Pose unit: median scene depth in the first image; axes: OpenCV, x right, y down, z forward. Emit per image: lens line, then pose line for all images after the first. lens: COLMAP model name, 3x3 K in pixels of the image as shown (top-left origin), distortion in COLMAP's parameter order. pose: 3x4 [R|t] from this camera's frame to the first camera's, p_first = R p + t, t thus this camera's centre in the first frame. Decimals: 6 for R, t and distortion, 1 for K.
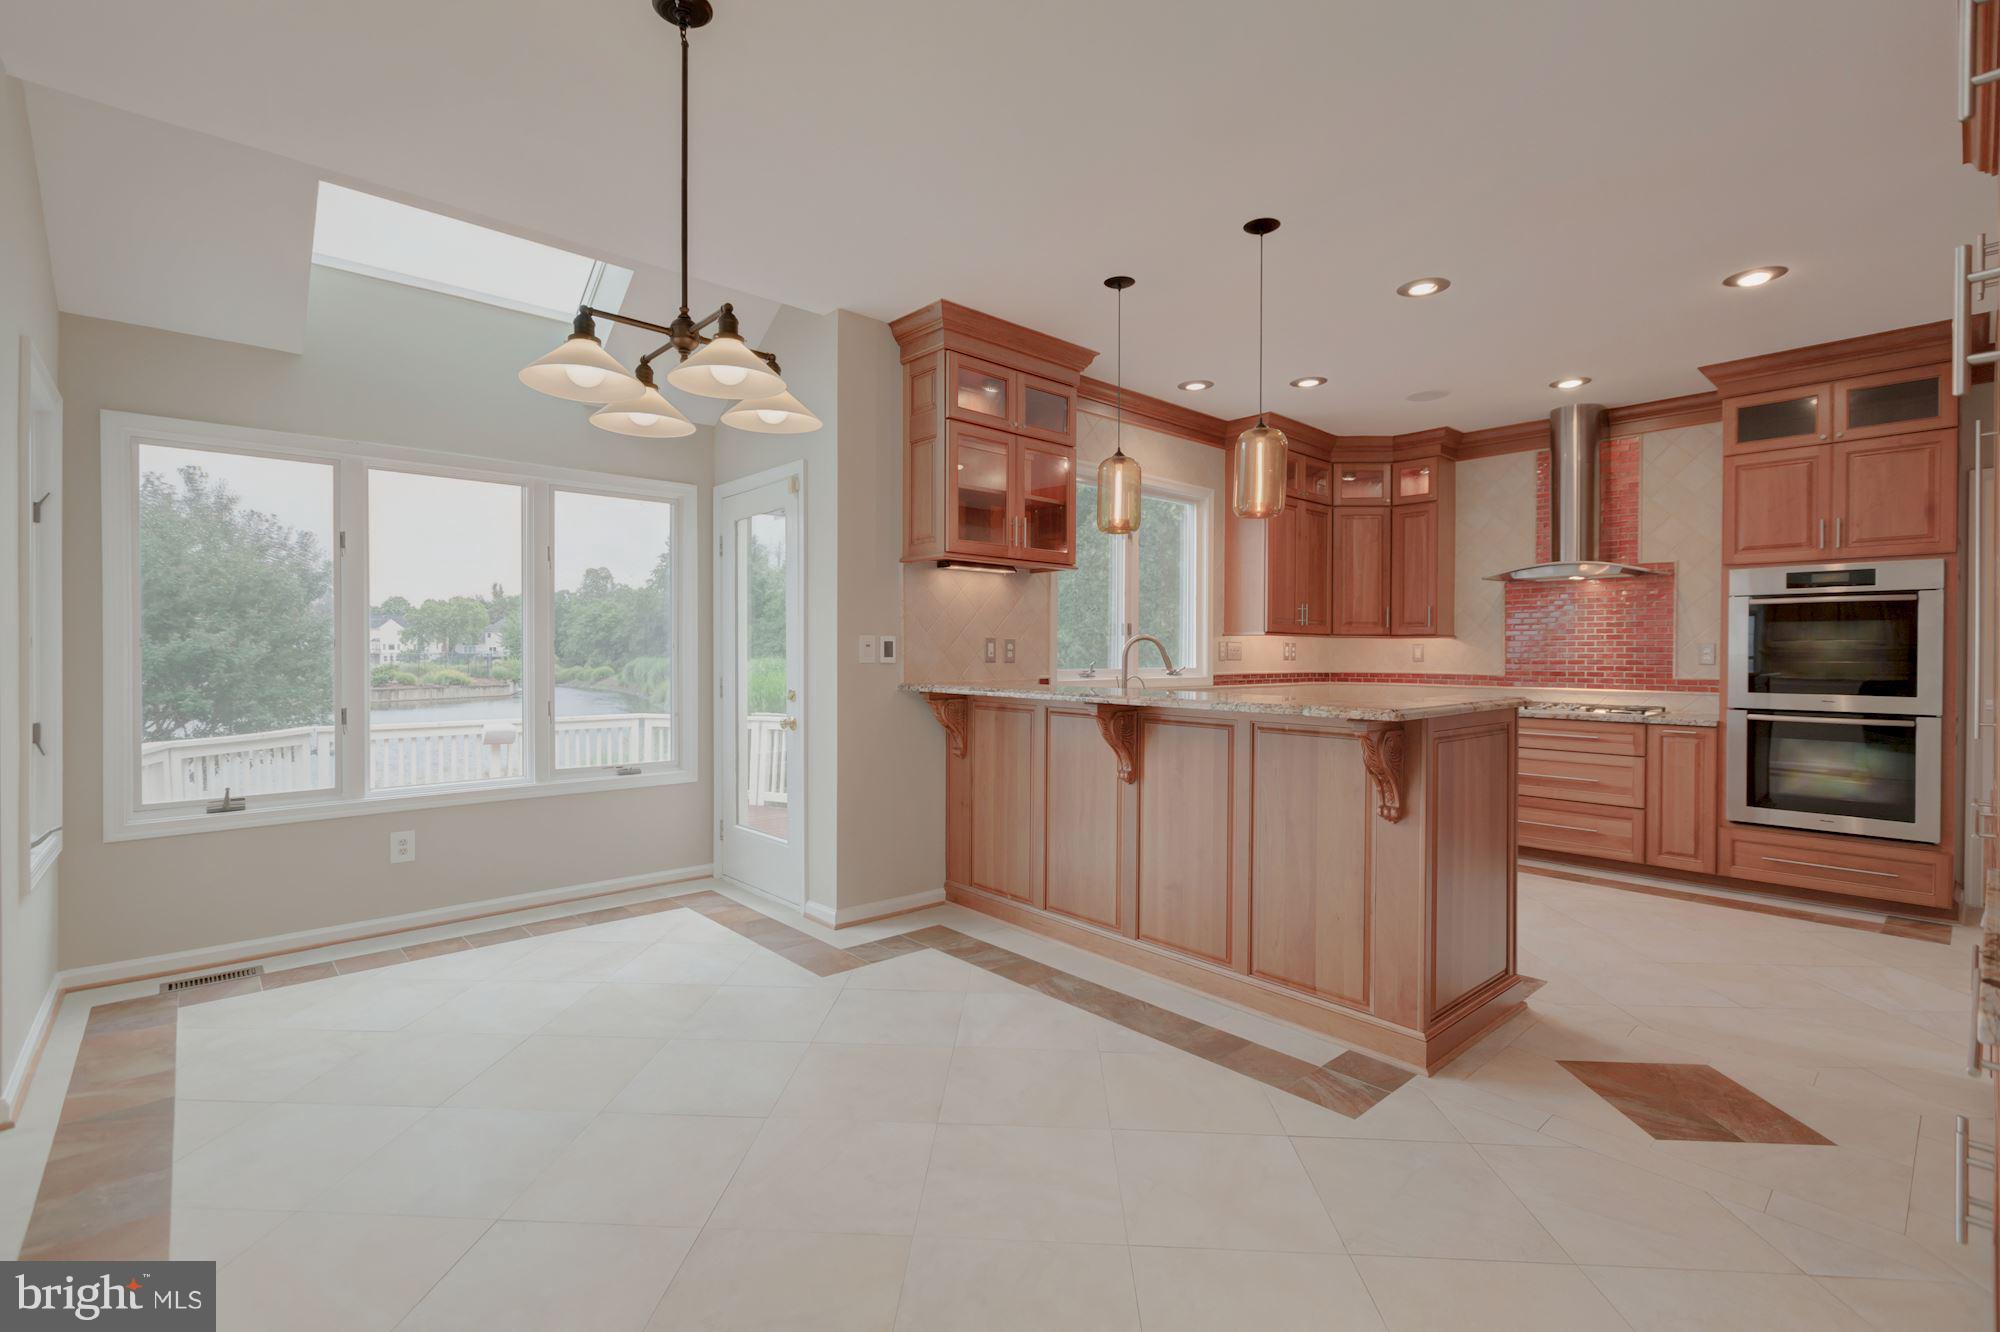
lens RADIAL K [[891.6, 0, 996.4], [0, 891.6, 657.7], [0, 0, 1]] dist [0.002185, 0.000787]
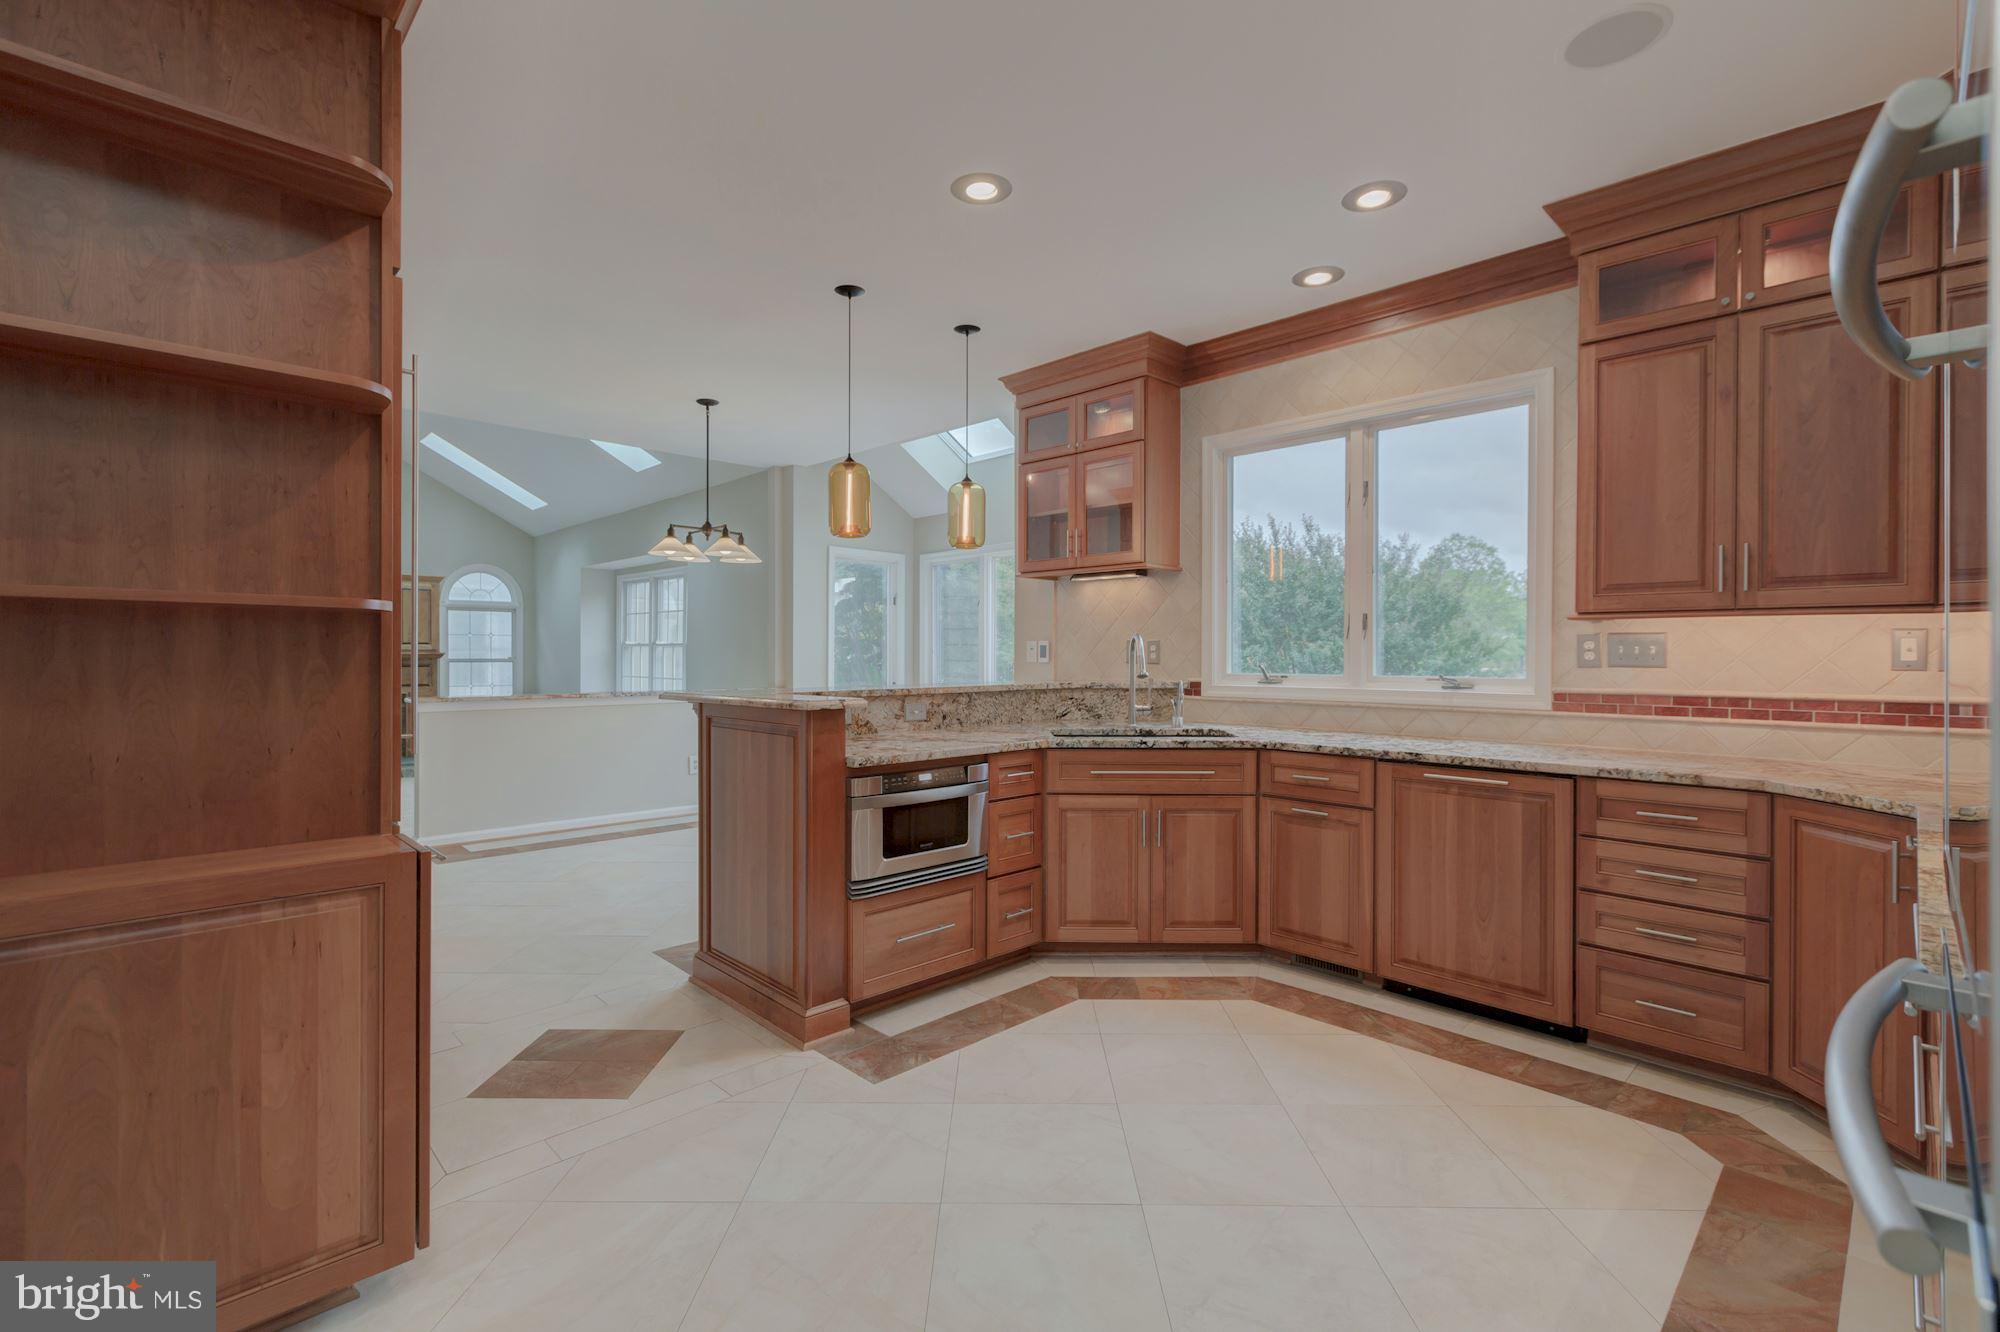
lens RADIAL K [[891.6, 0, 1000.1], [0, 891.6, 658.9], [0, 0, 1]] dist [0.002185, 0.000787]
pose [[0.041623, 0.001460, -0.999132, 1.205533], [-0.007743, 0.999969, 0.001139, 0.000462], [0.999103, 0.007689, 0.041633, 0.937951]]
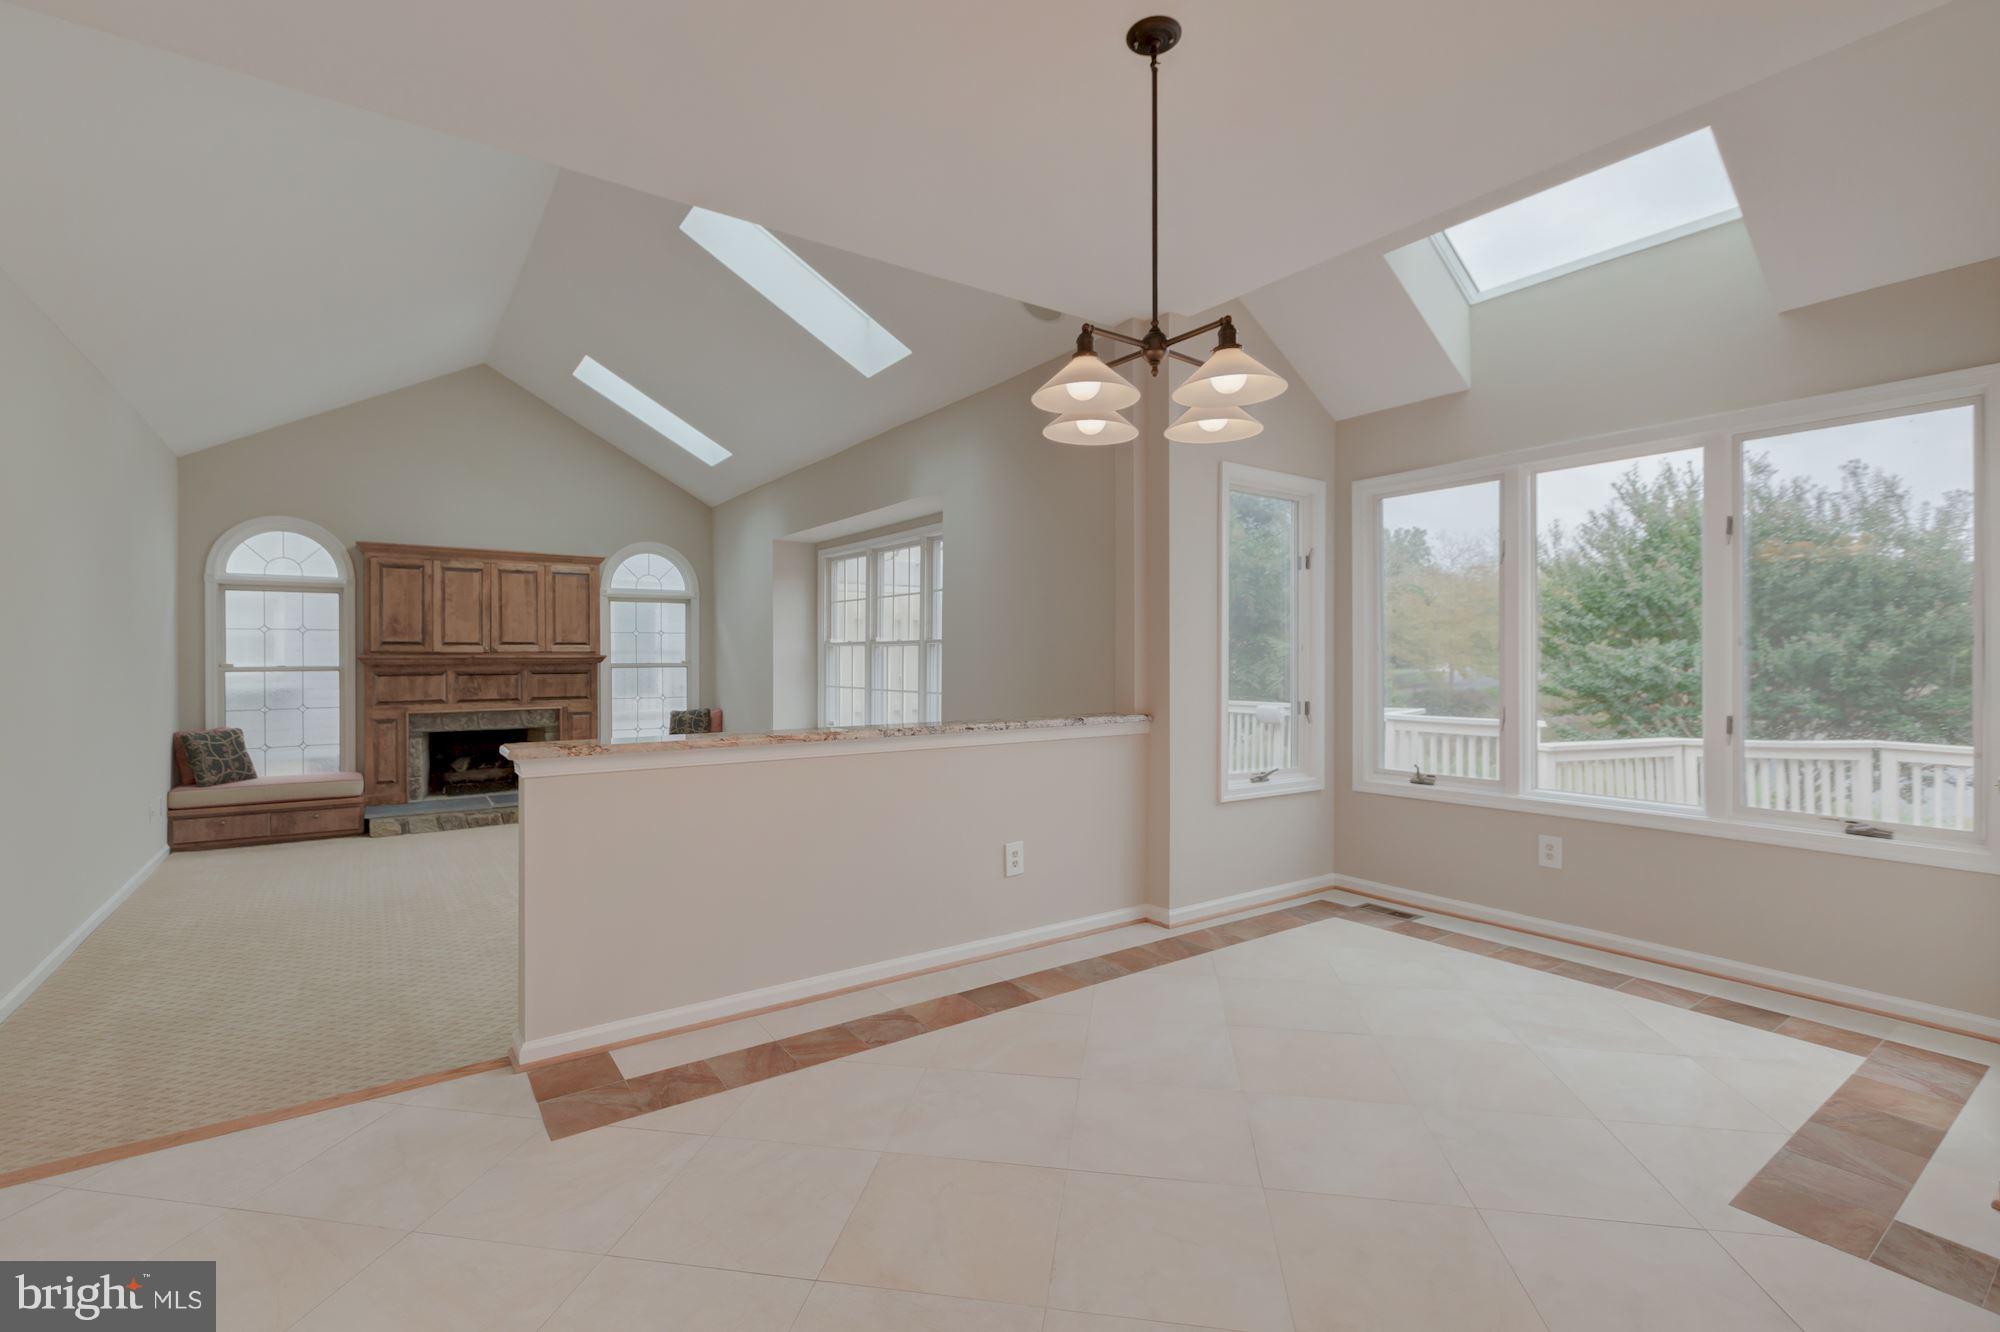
lens RADIAL K [[891.6, 0, 996.0], [0, 891.6, 660.5], [0, 0, 1]] dist [0.002185, 0.000787]
pose [[-0.116577, 0.001393, -0.993181, 0.380252], [-0.003910, 0.999991, 0.001861, 0.002272], [0.993174, 0.004101, -0.116570, 0.508954]]
